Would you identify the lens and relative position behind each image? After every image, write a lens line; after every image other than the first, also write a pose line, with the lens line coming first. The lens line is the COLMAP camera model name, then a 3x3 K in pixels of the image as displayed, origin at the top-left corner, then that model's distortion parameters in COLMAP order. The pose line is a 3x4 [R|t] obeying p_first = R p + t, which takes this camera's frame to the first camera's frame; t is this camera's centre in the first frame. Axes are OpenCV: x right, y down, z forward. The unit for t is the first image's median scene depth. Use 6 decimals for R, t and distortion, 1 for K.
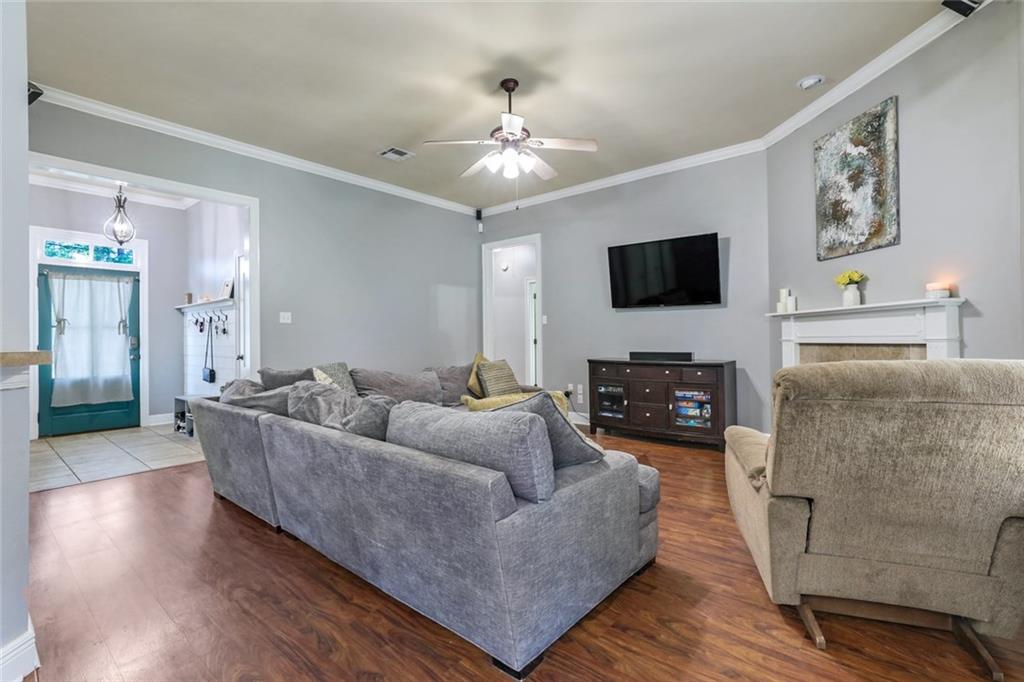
lens RADIAL K [[463.8, 0, 513.0], [0, 463.8, 333.9], [0, 0, 1]] dist [-0.001637, -0.000009]
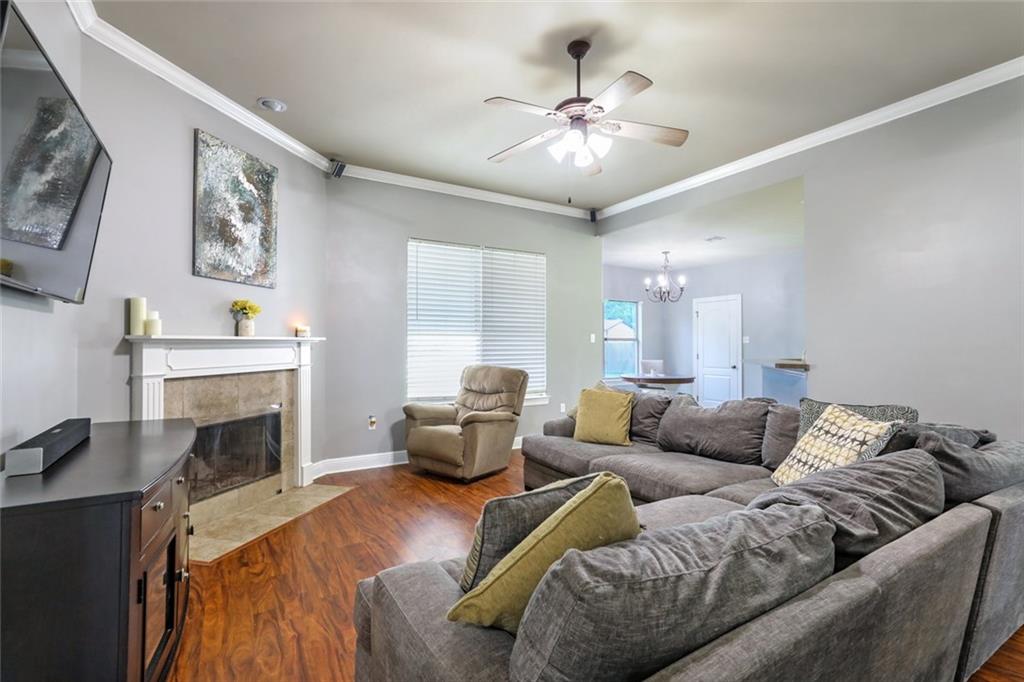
lens RADIAL K [[479.0, 0, 517.4], [0, 479.0, 340.4], [0, 0, 1]] dist [0.000053, 0.000194]
pose [[-0.950874, 0.013063, 0.309303, -0.152584], [0.007216, 0.999773, -0.020043, -0.023958], [-0.309494, -0.016826, -0.950752, 1.780521]]
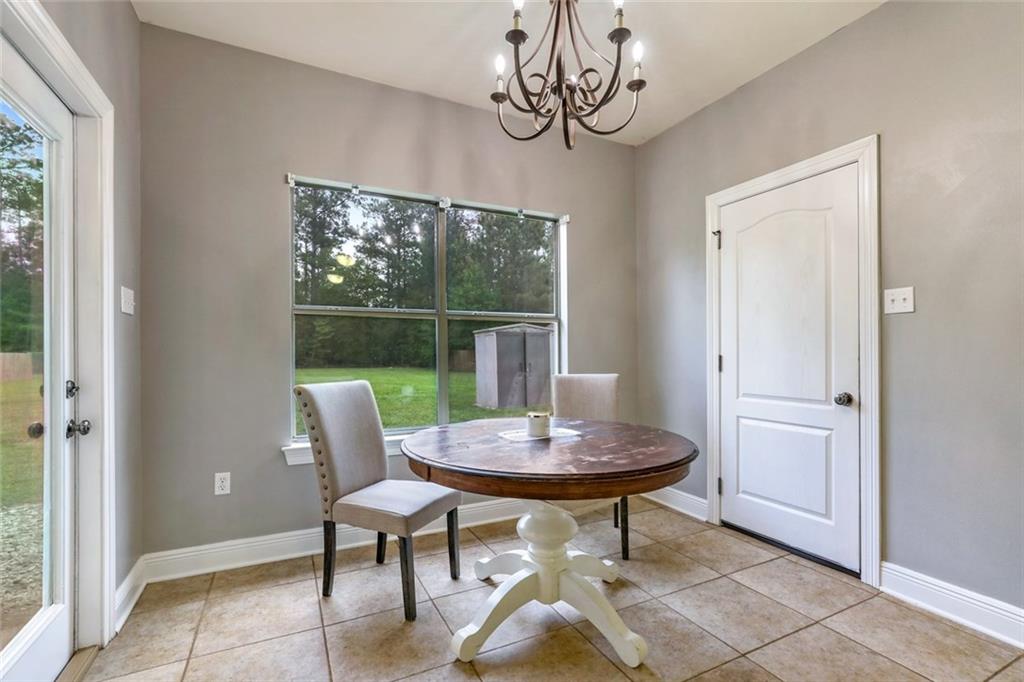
lens RADIAL K [[476.5, 0, 513.4], [0, 476.5, 356.0], [0, 0, 1]] dist [-0.001029, 0.000218]
pose [[-0.913138, 0.006185, 0.407604, -0.156615], [0.005516, 0.999981, -0.002817, -0.023111], [-0.407614, -0.000324, -0.913154, 1.727138]]
